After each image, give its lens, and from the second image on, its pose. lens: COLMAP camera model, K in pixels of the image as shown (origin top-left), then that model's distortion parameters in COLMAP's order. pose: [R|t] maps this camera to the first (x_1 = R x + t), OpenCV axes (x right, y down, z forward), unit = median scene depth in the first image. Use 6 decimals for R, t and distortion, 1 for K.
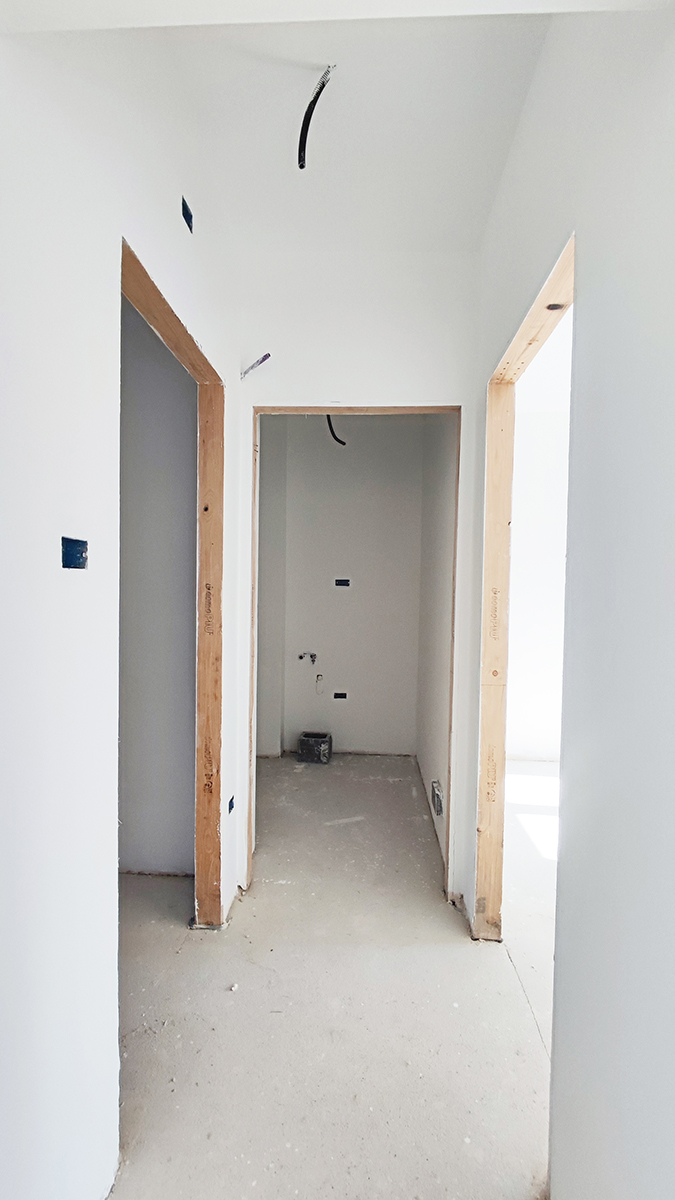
lens RADIAL K [[672.2, 0, 337.5], [0, 672.2, 600.0], [0, 0, 1]] dist [-0.000279, -0.000291]
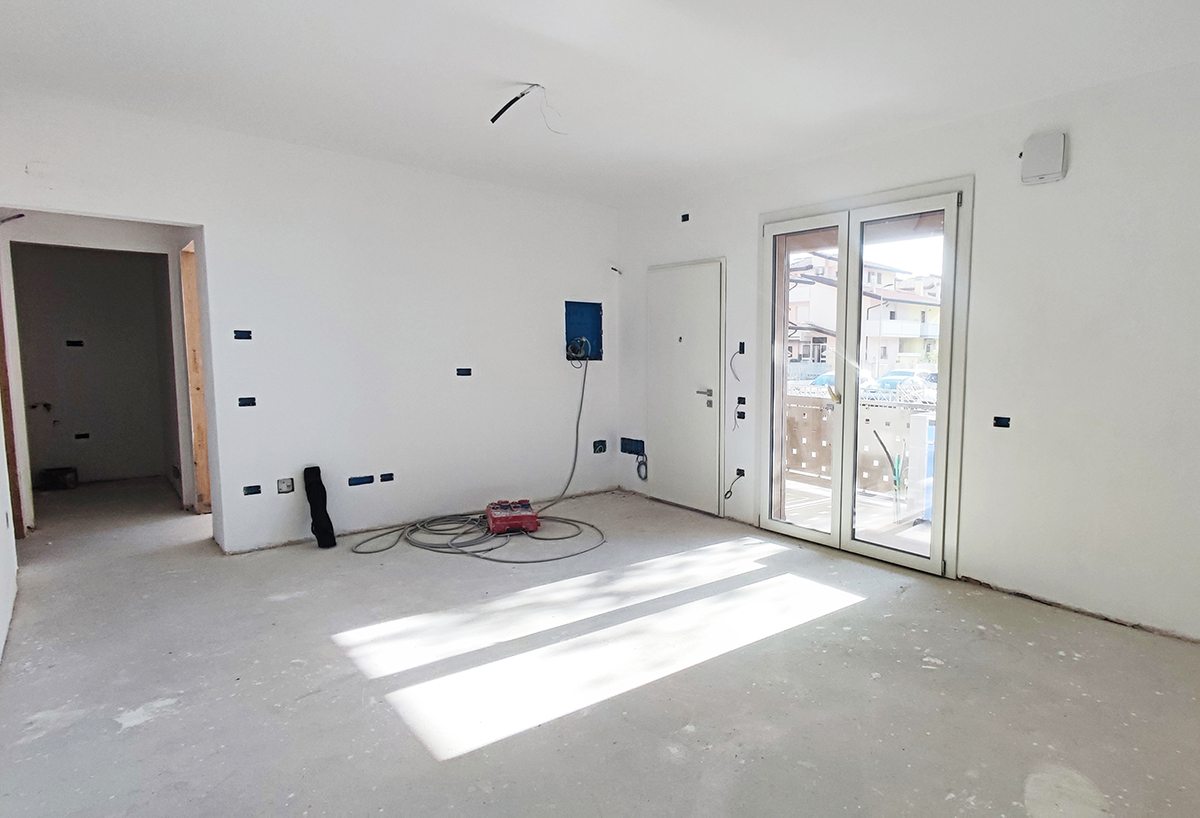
lens RADIAL K [[556.2, 0, 600.0], [0, 556.2, 409.0], [0, 0, 1]] dist [-0.001294, 0.000425]
pose [[0.707278, -0.079730, 0.702425, -0.052550], [0.013077, 0.994925, 0.099764, 0.006830], [-0.706815, -0.061375, 0.704731, -0.560243]]
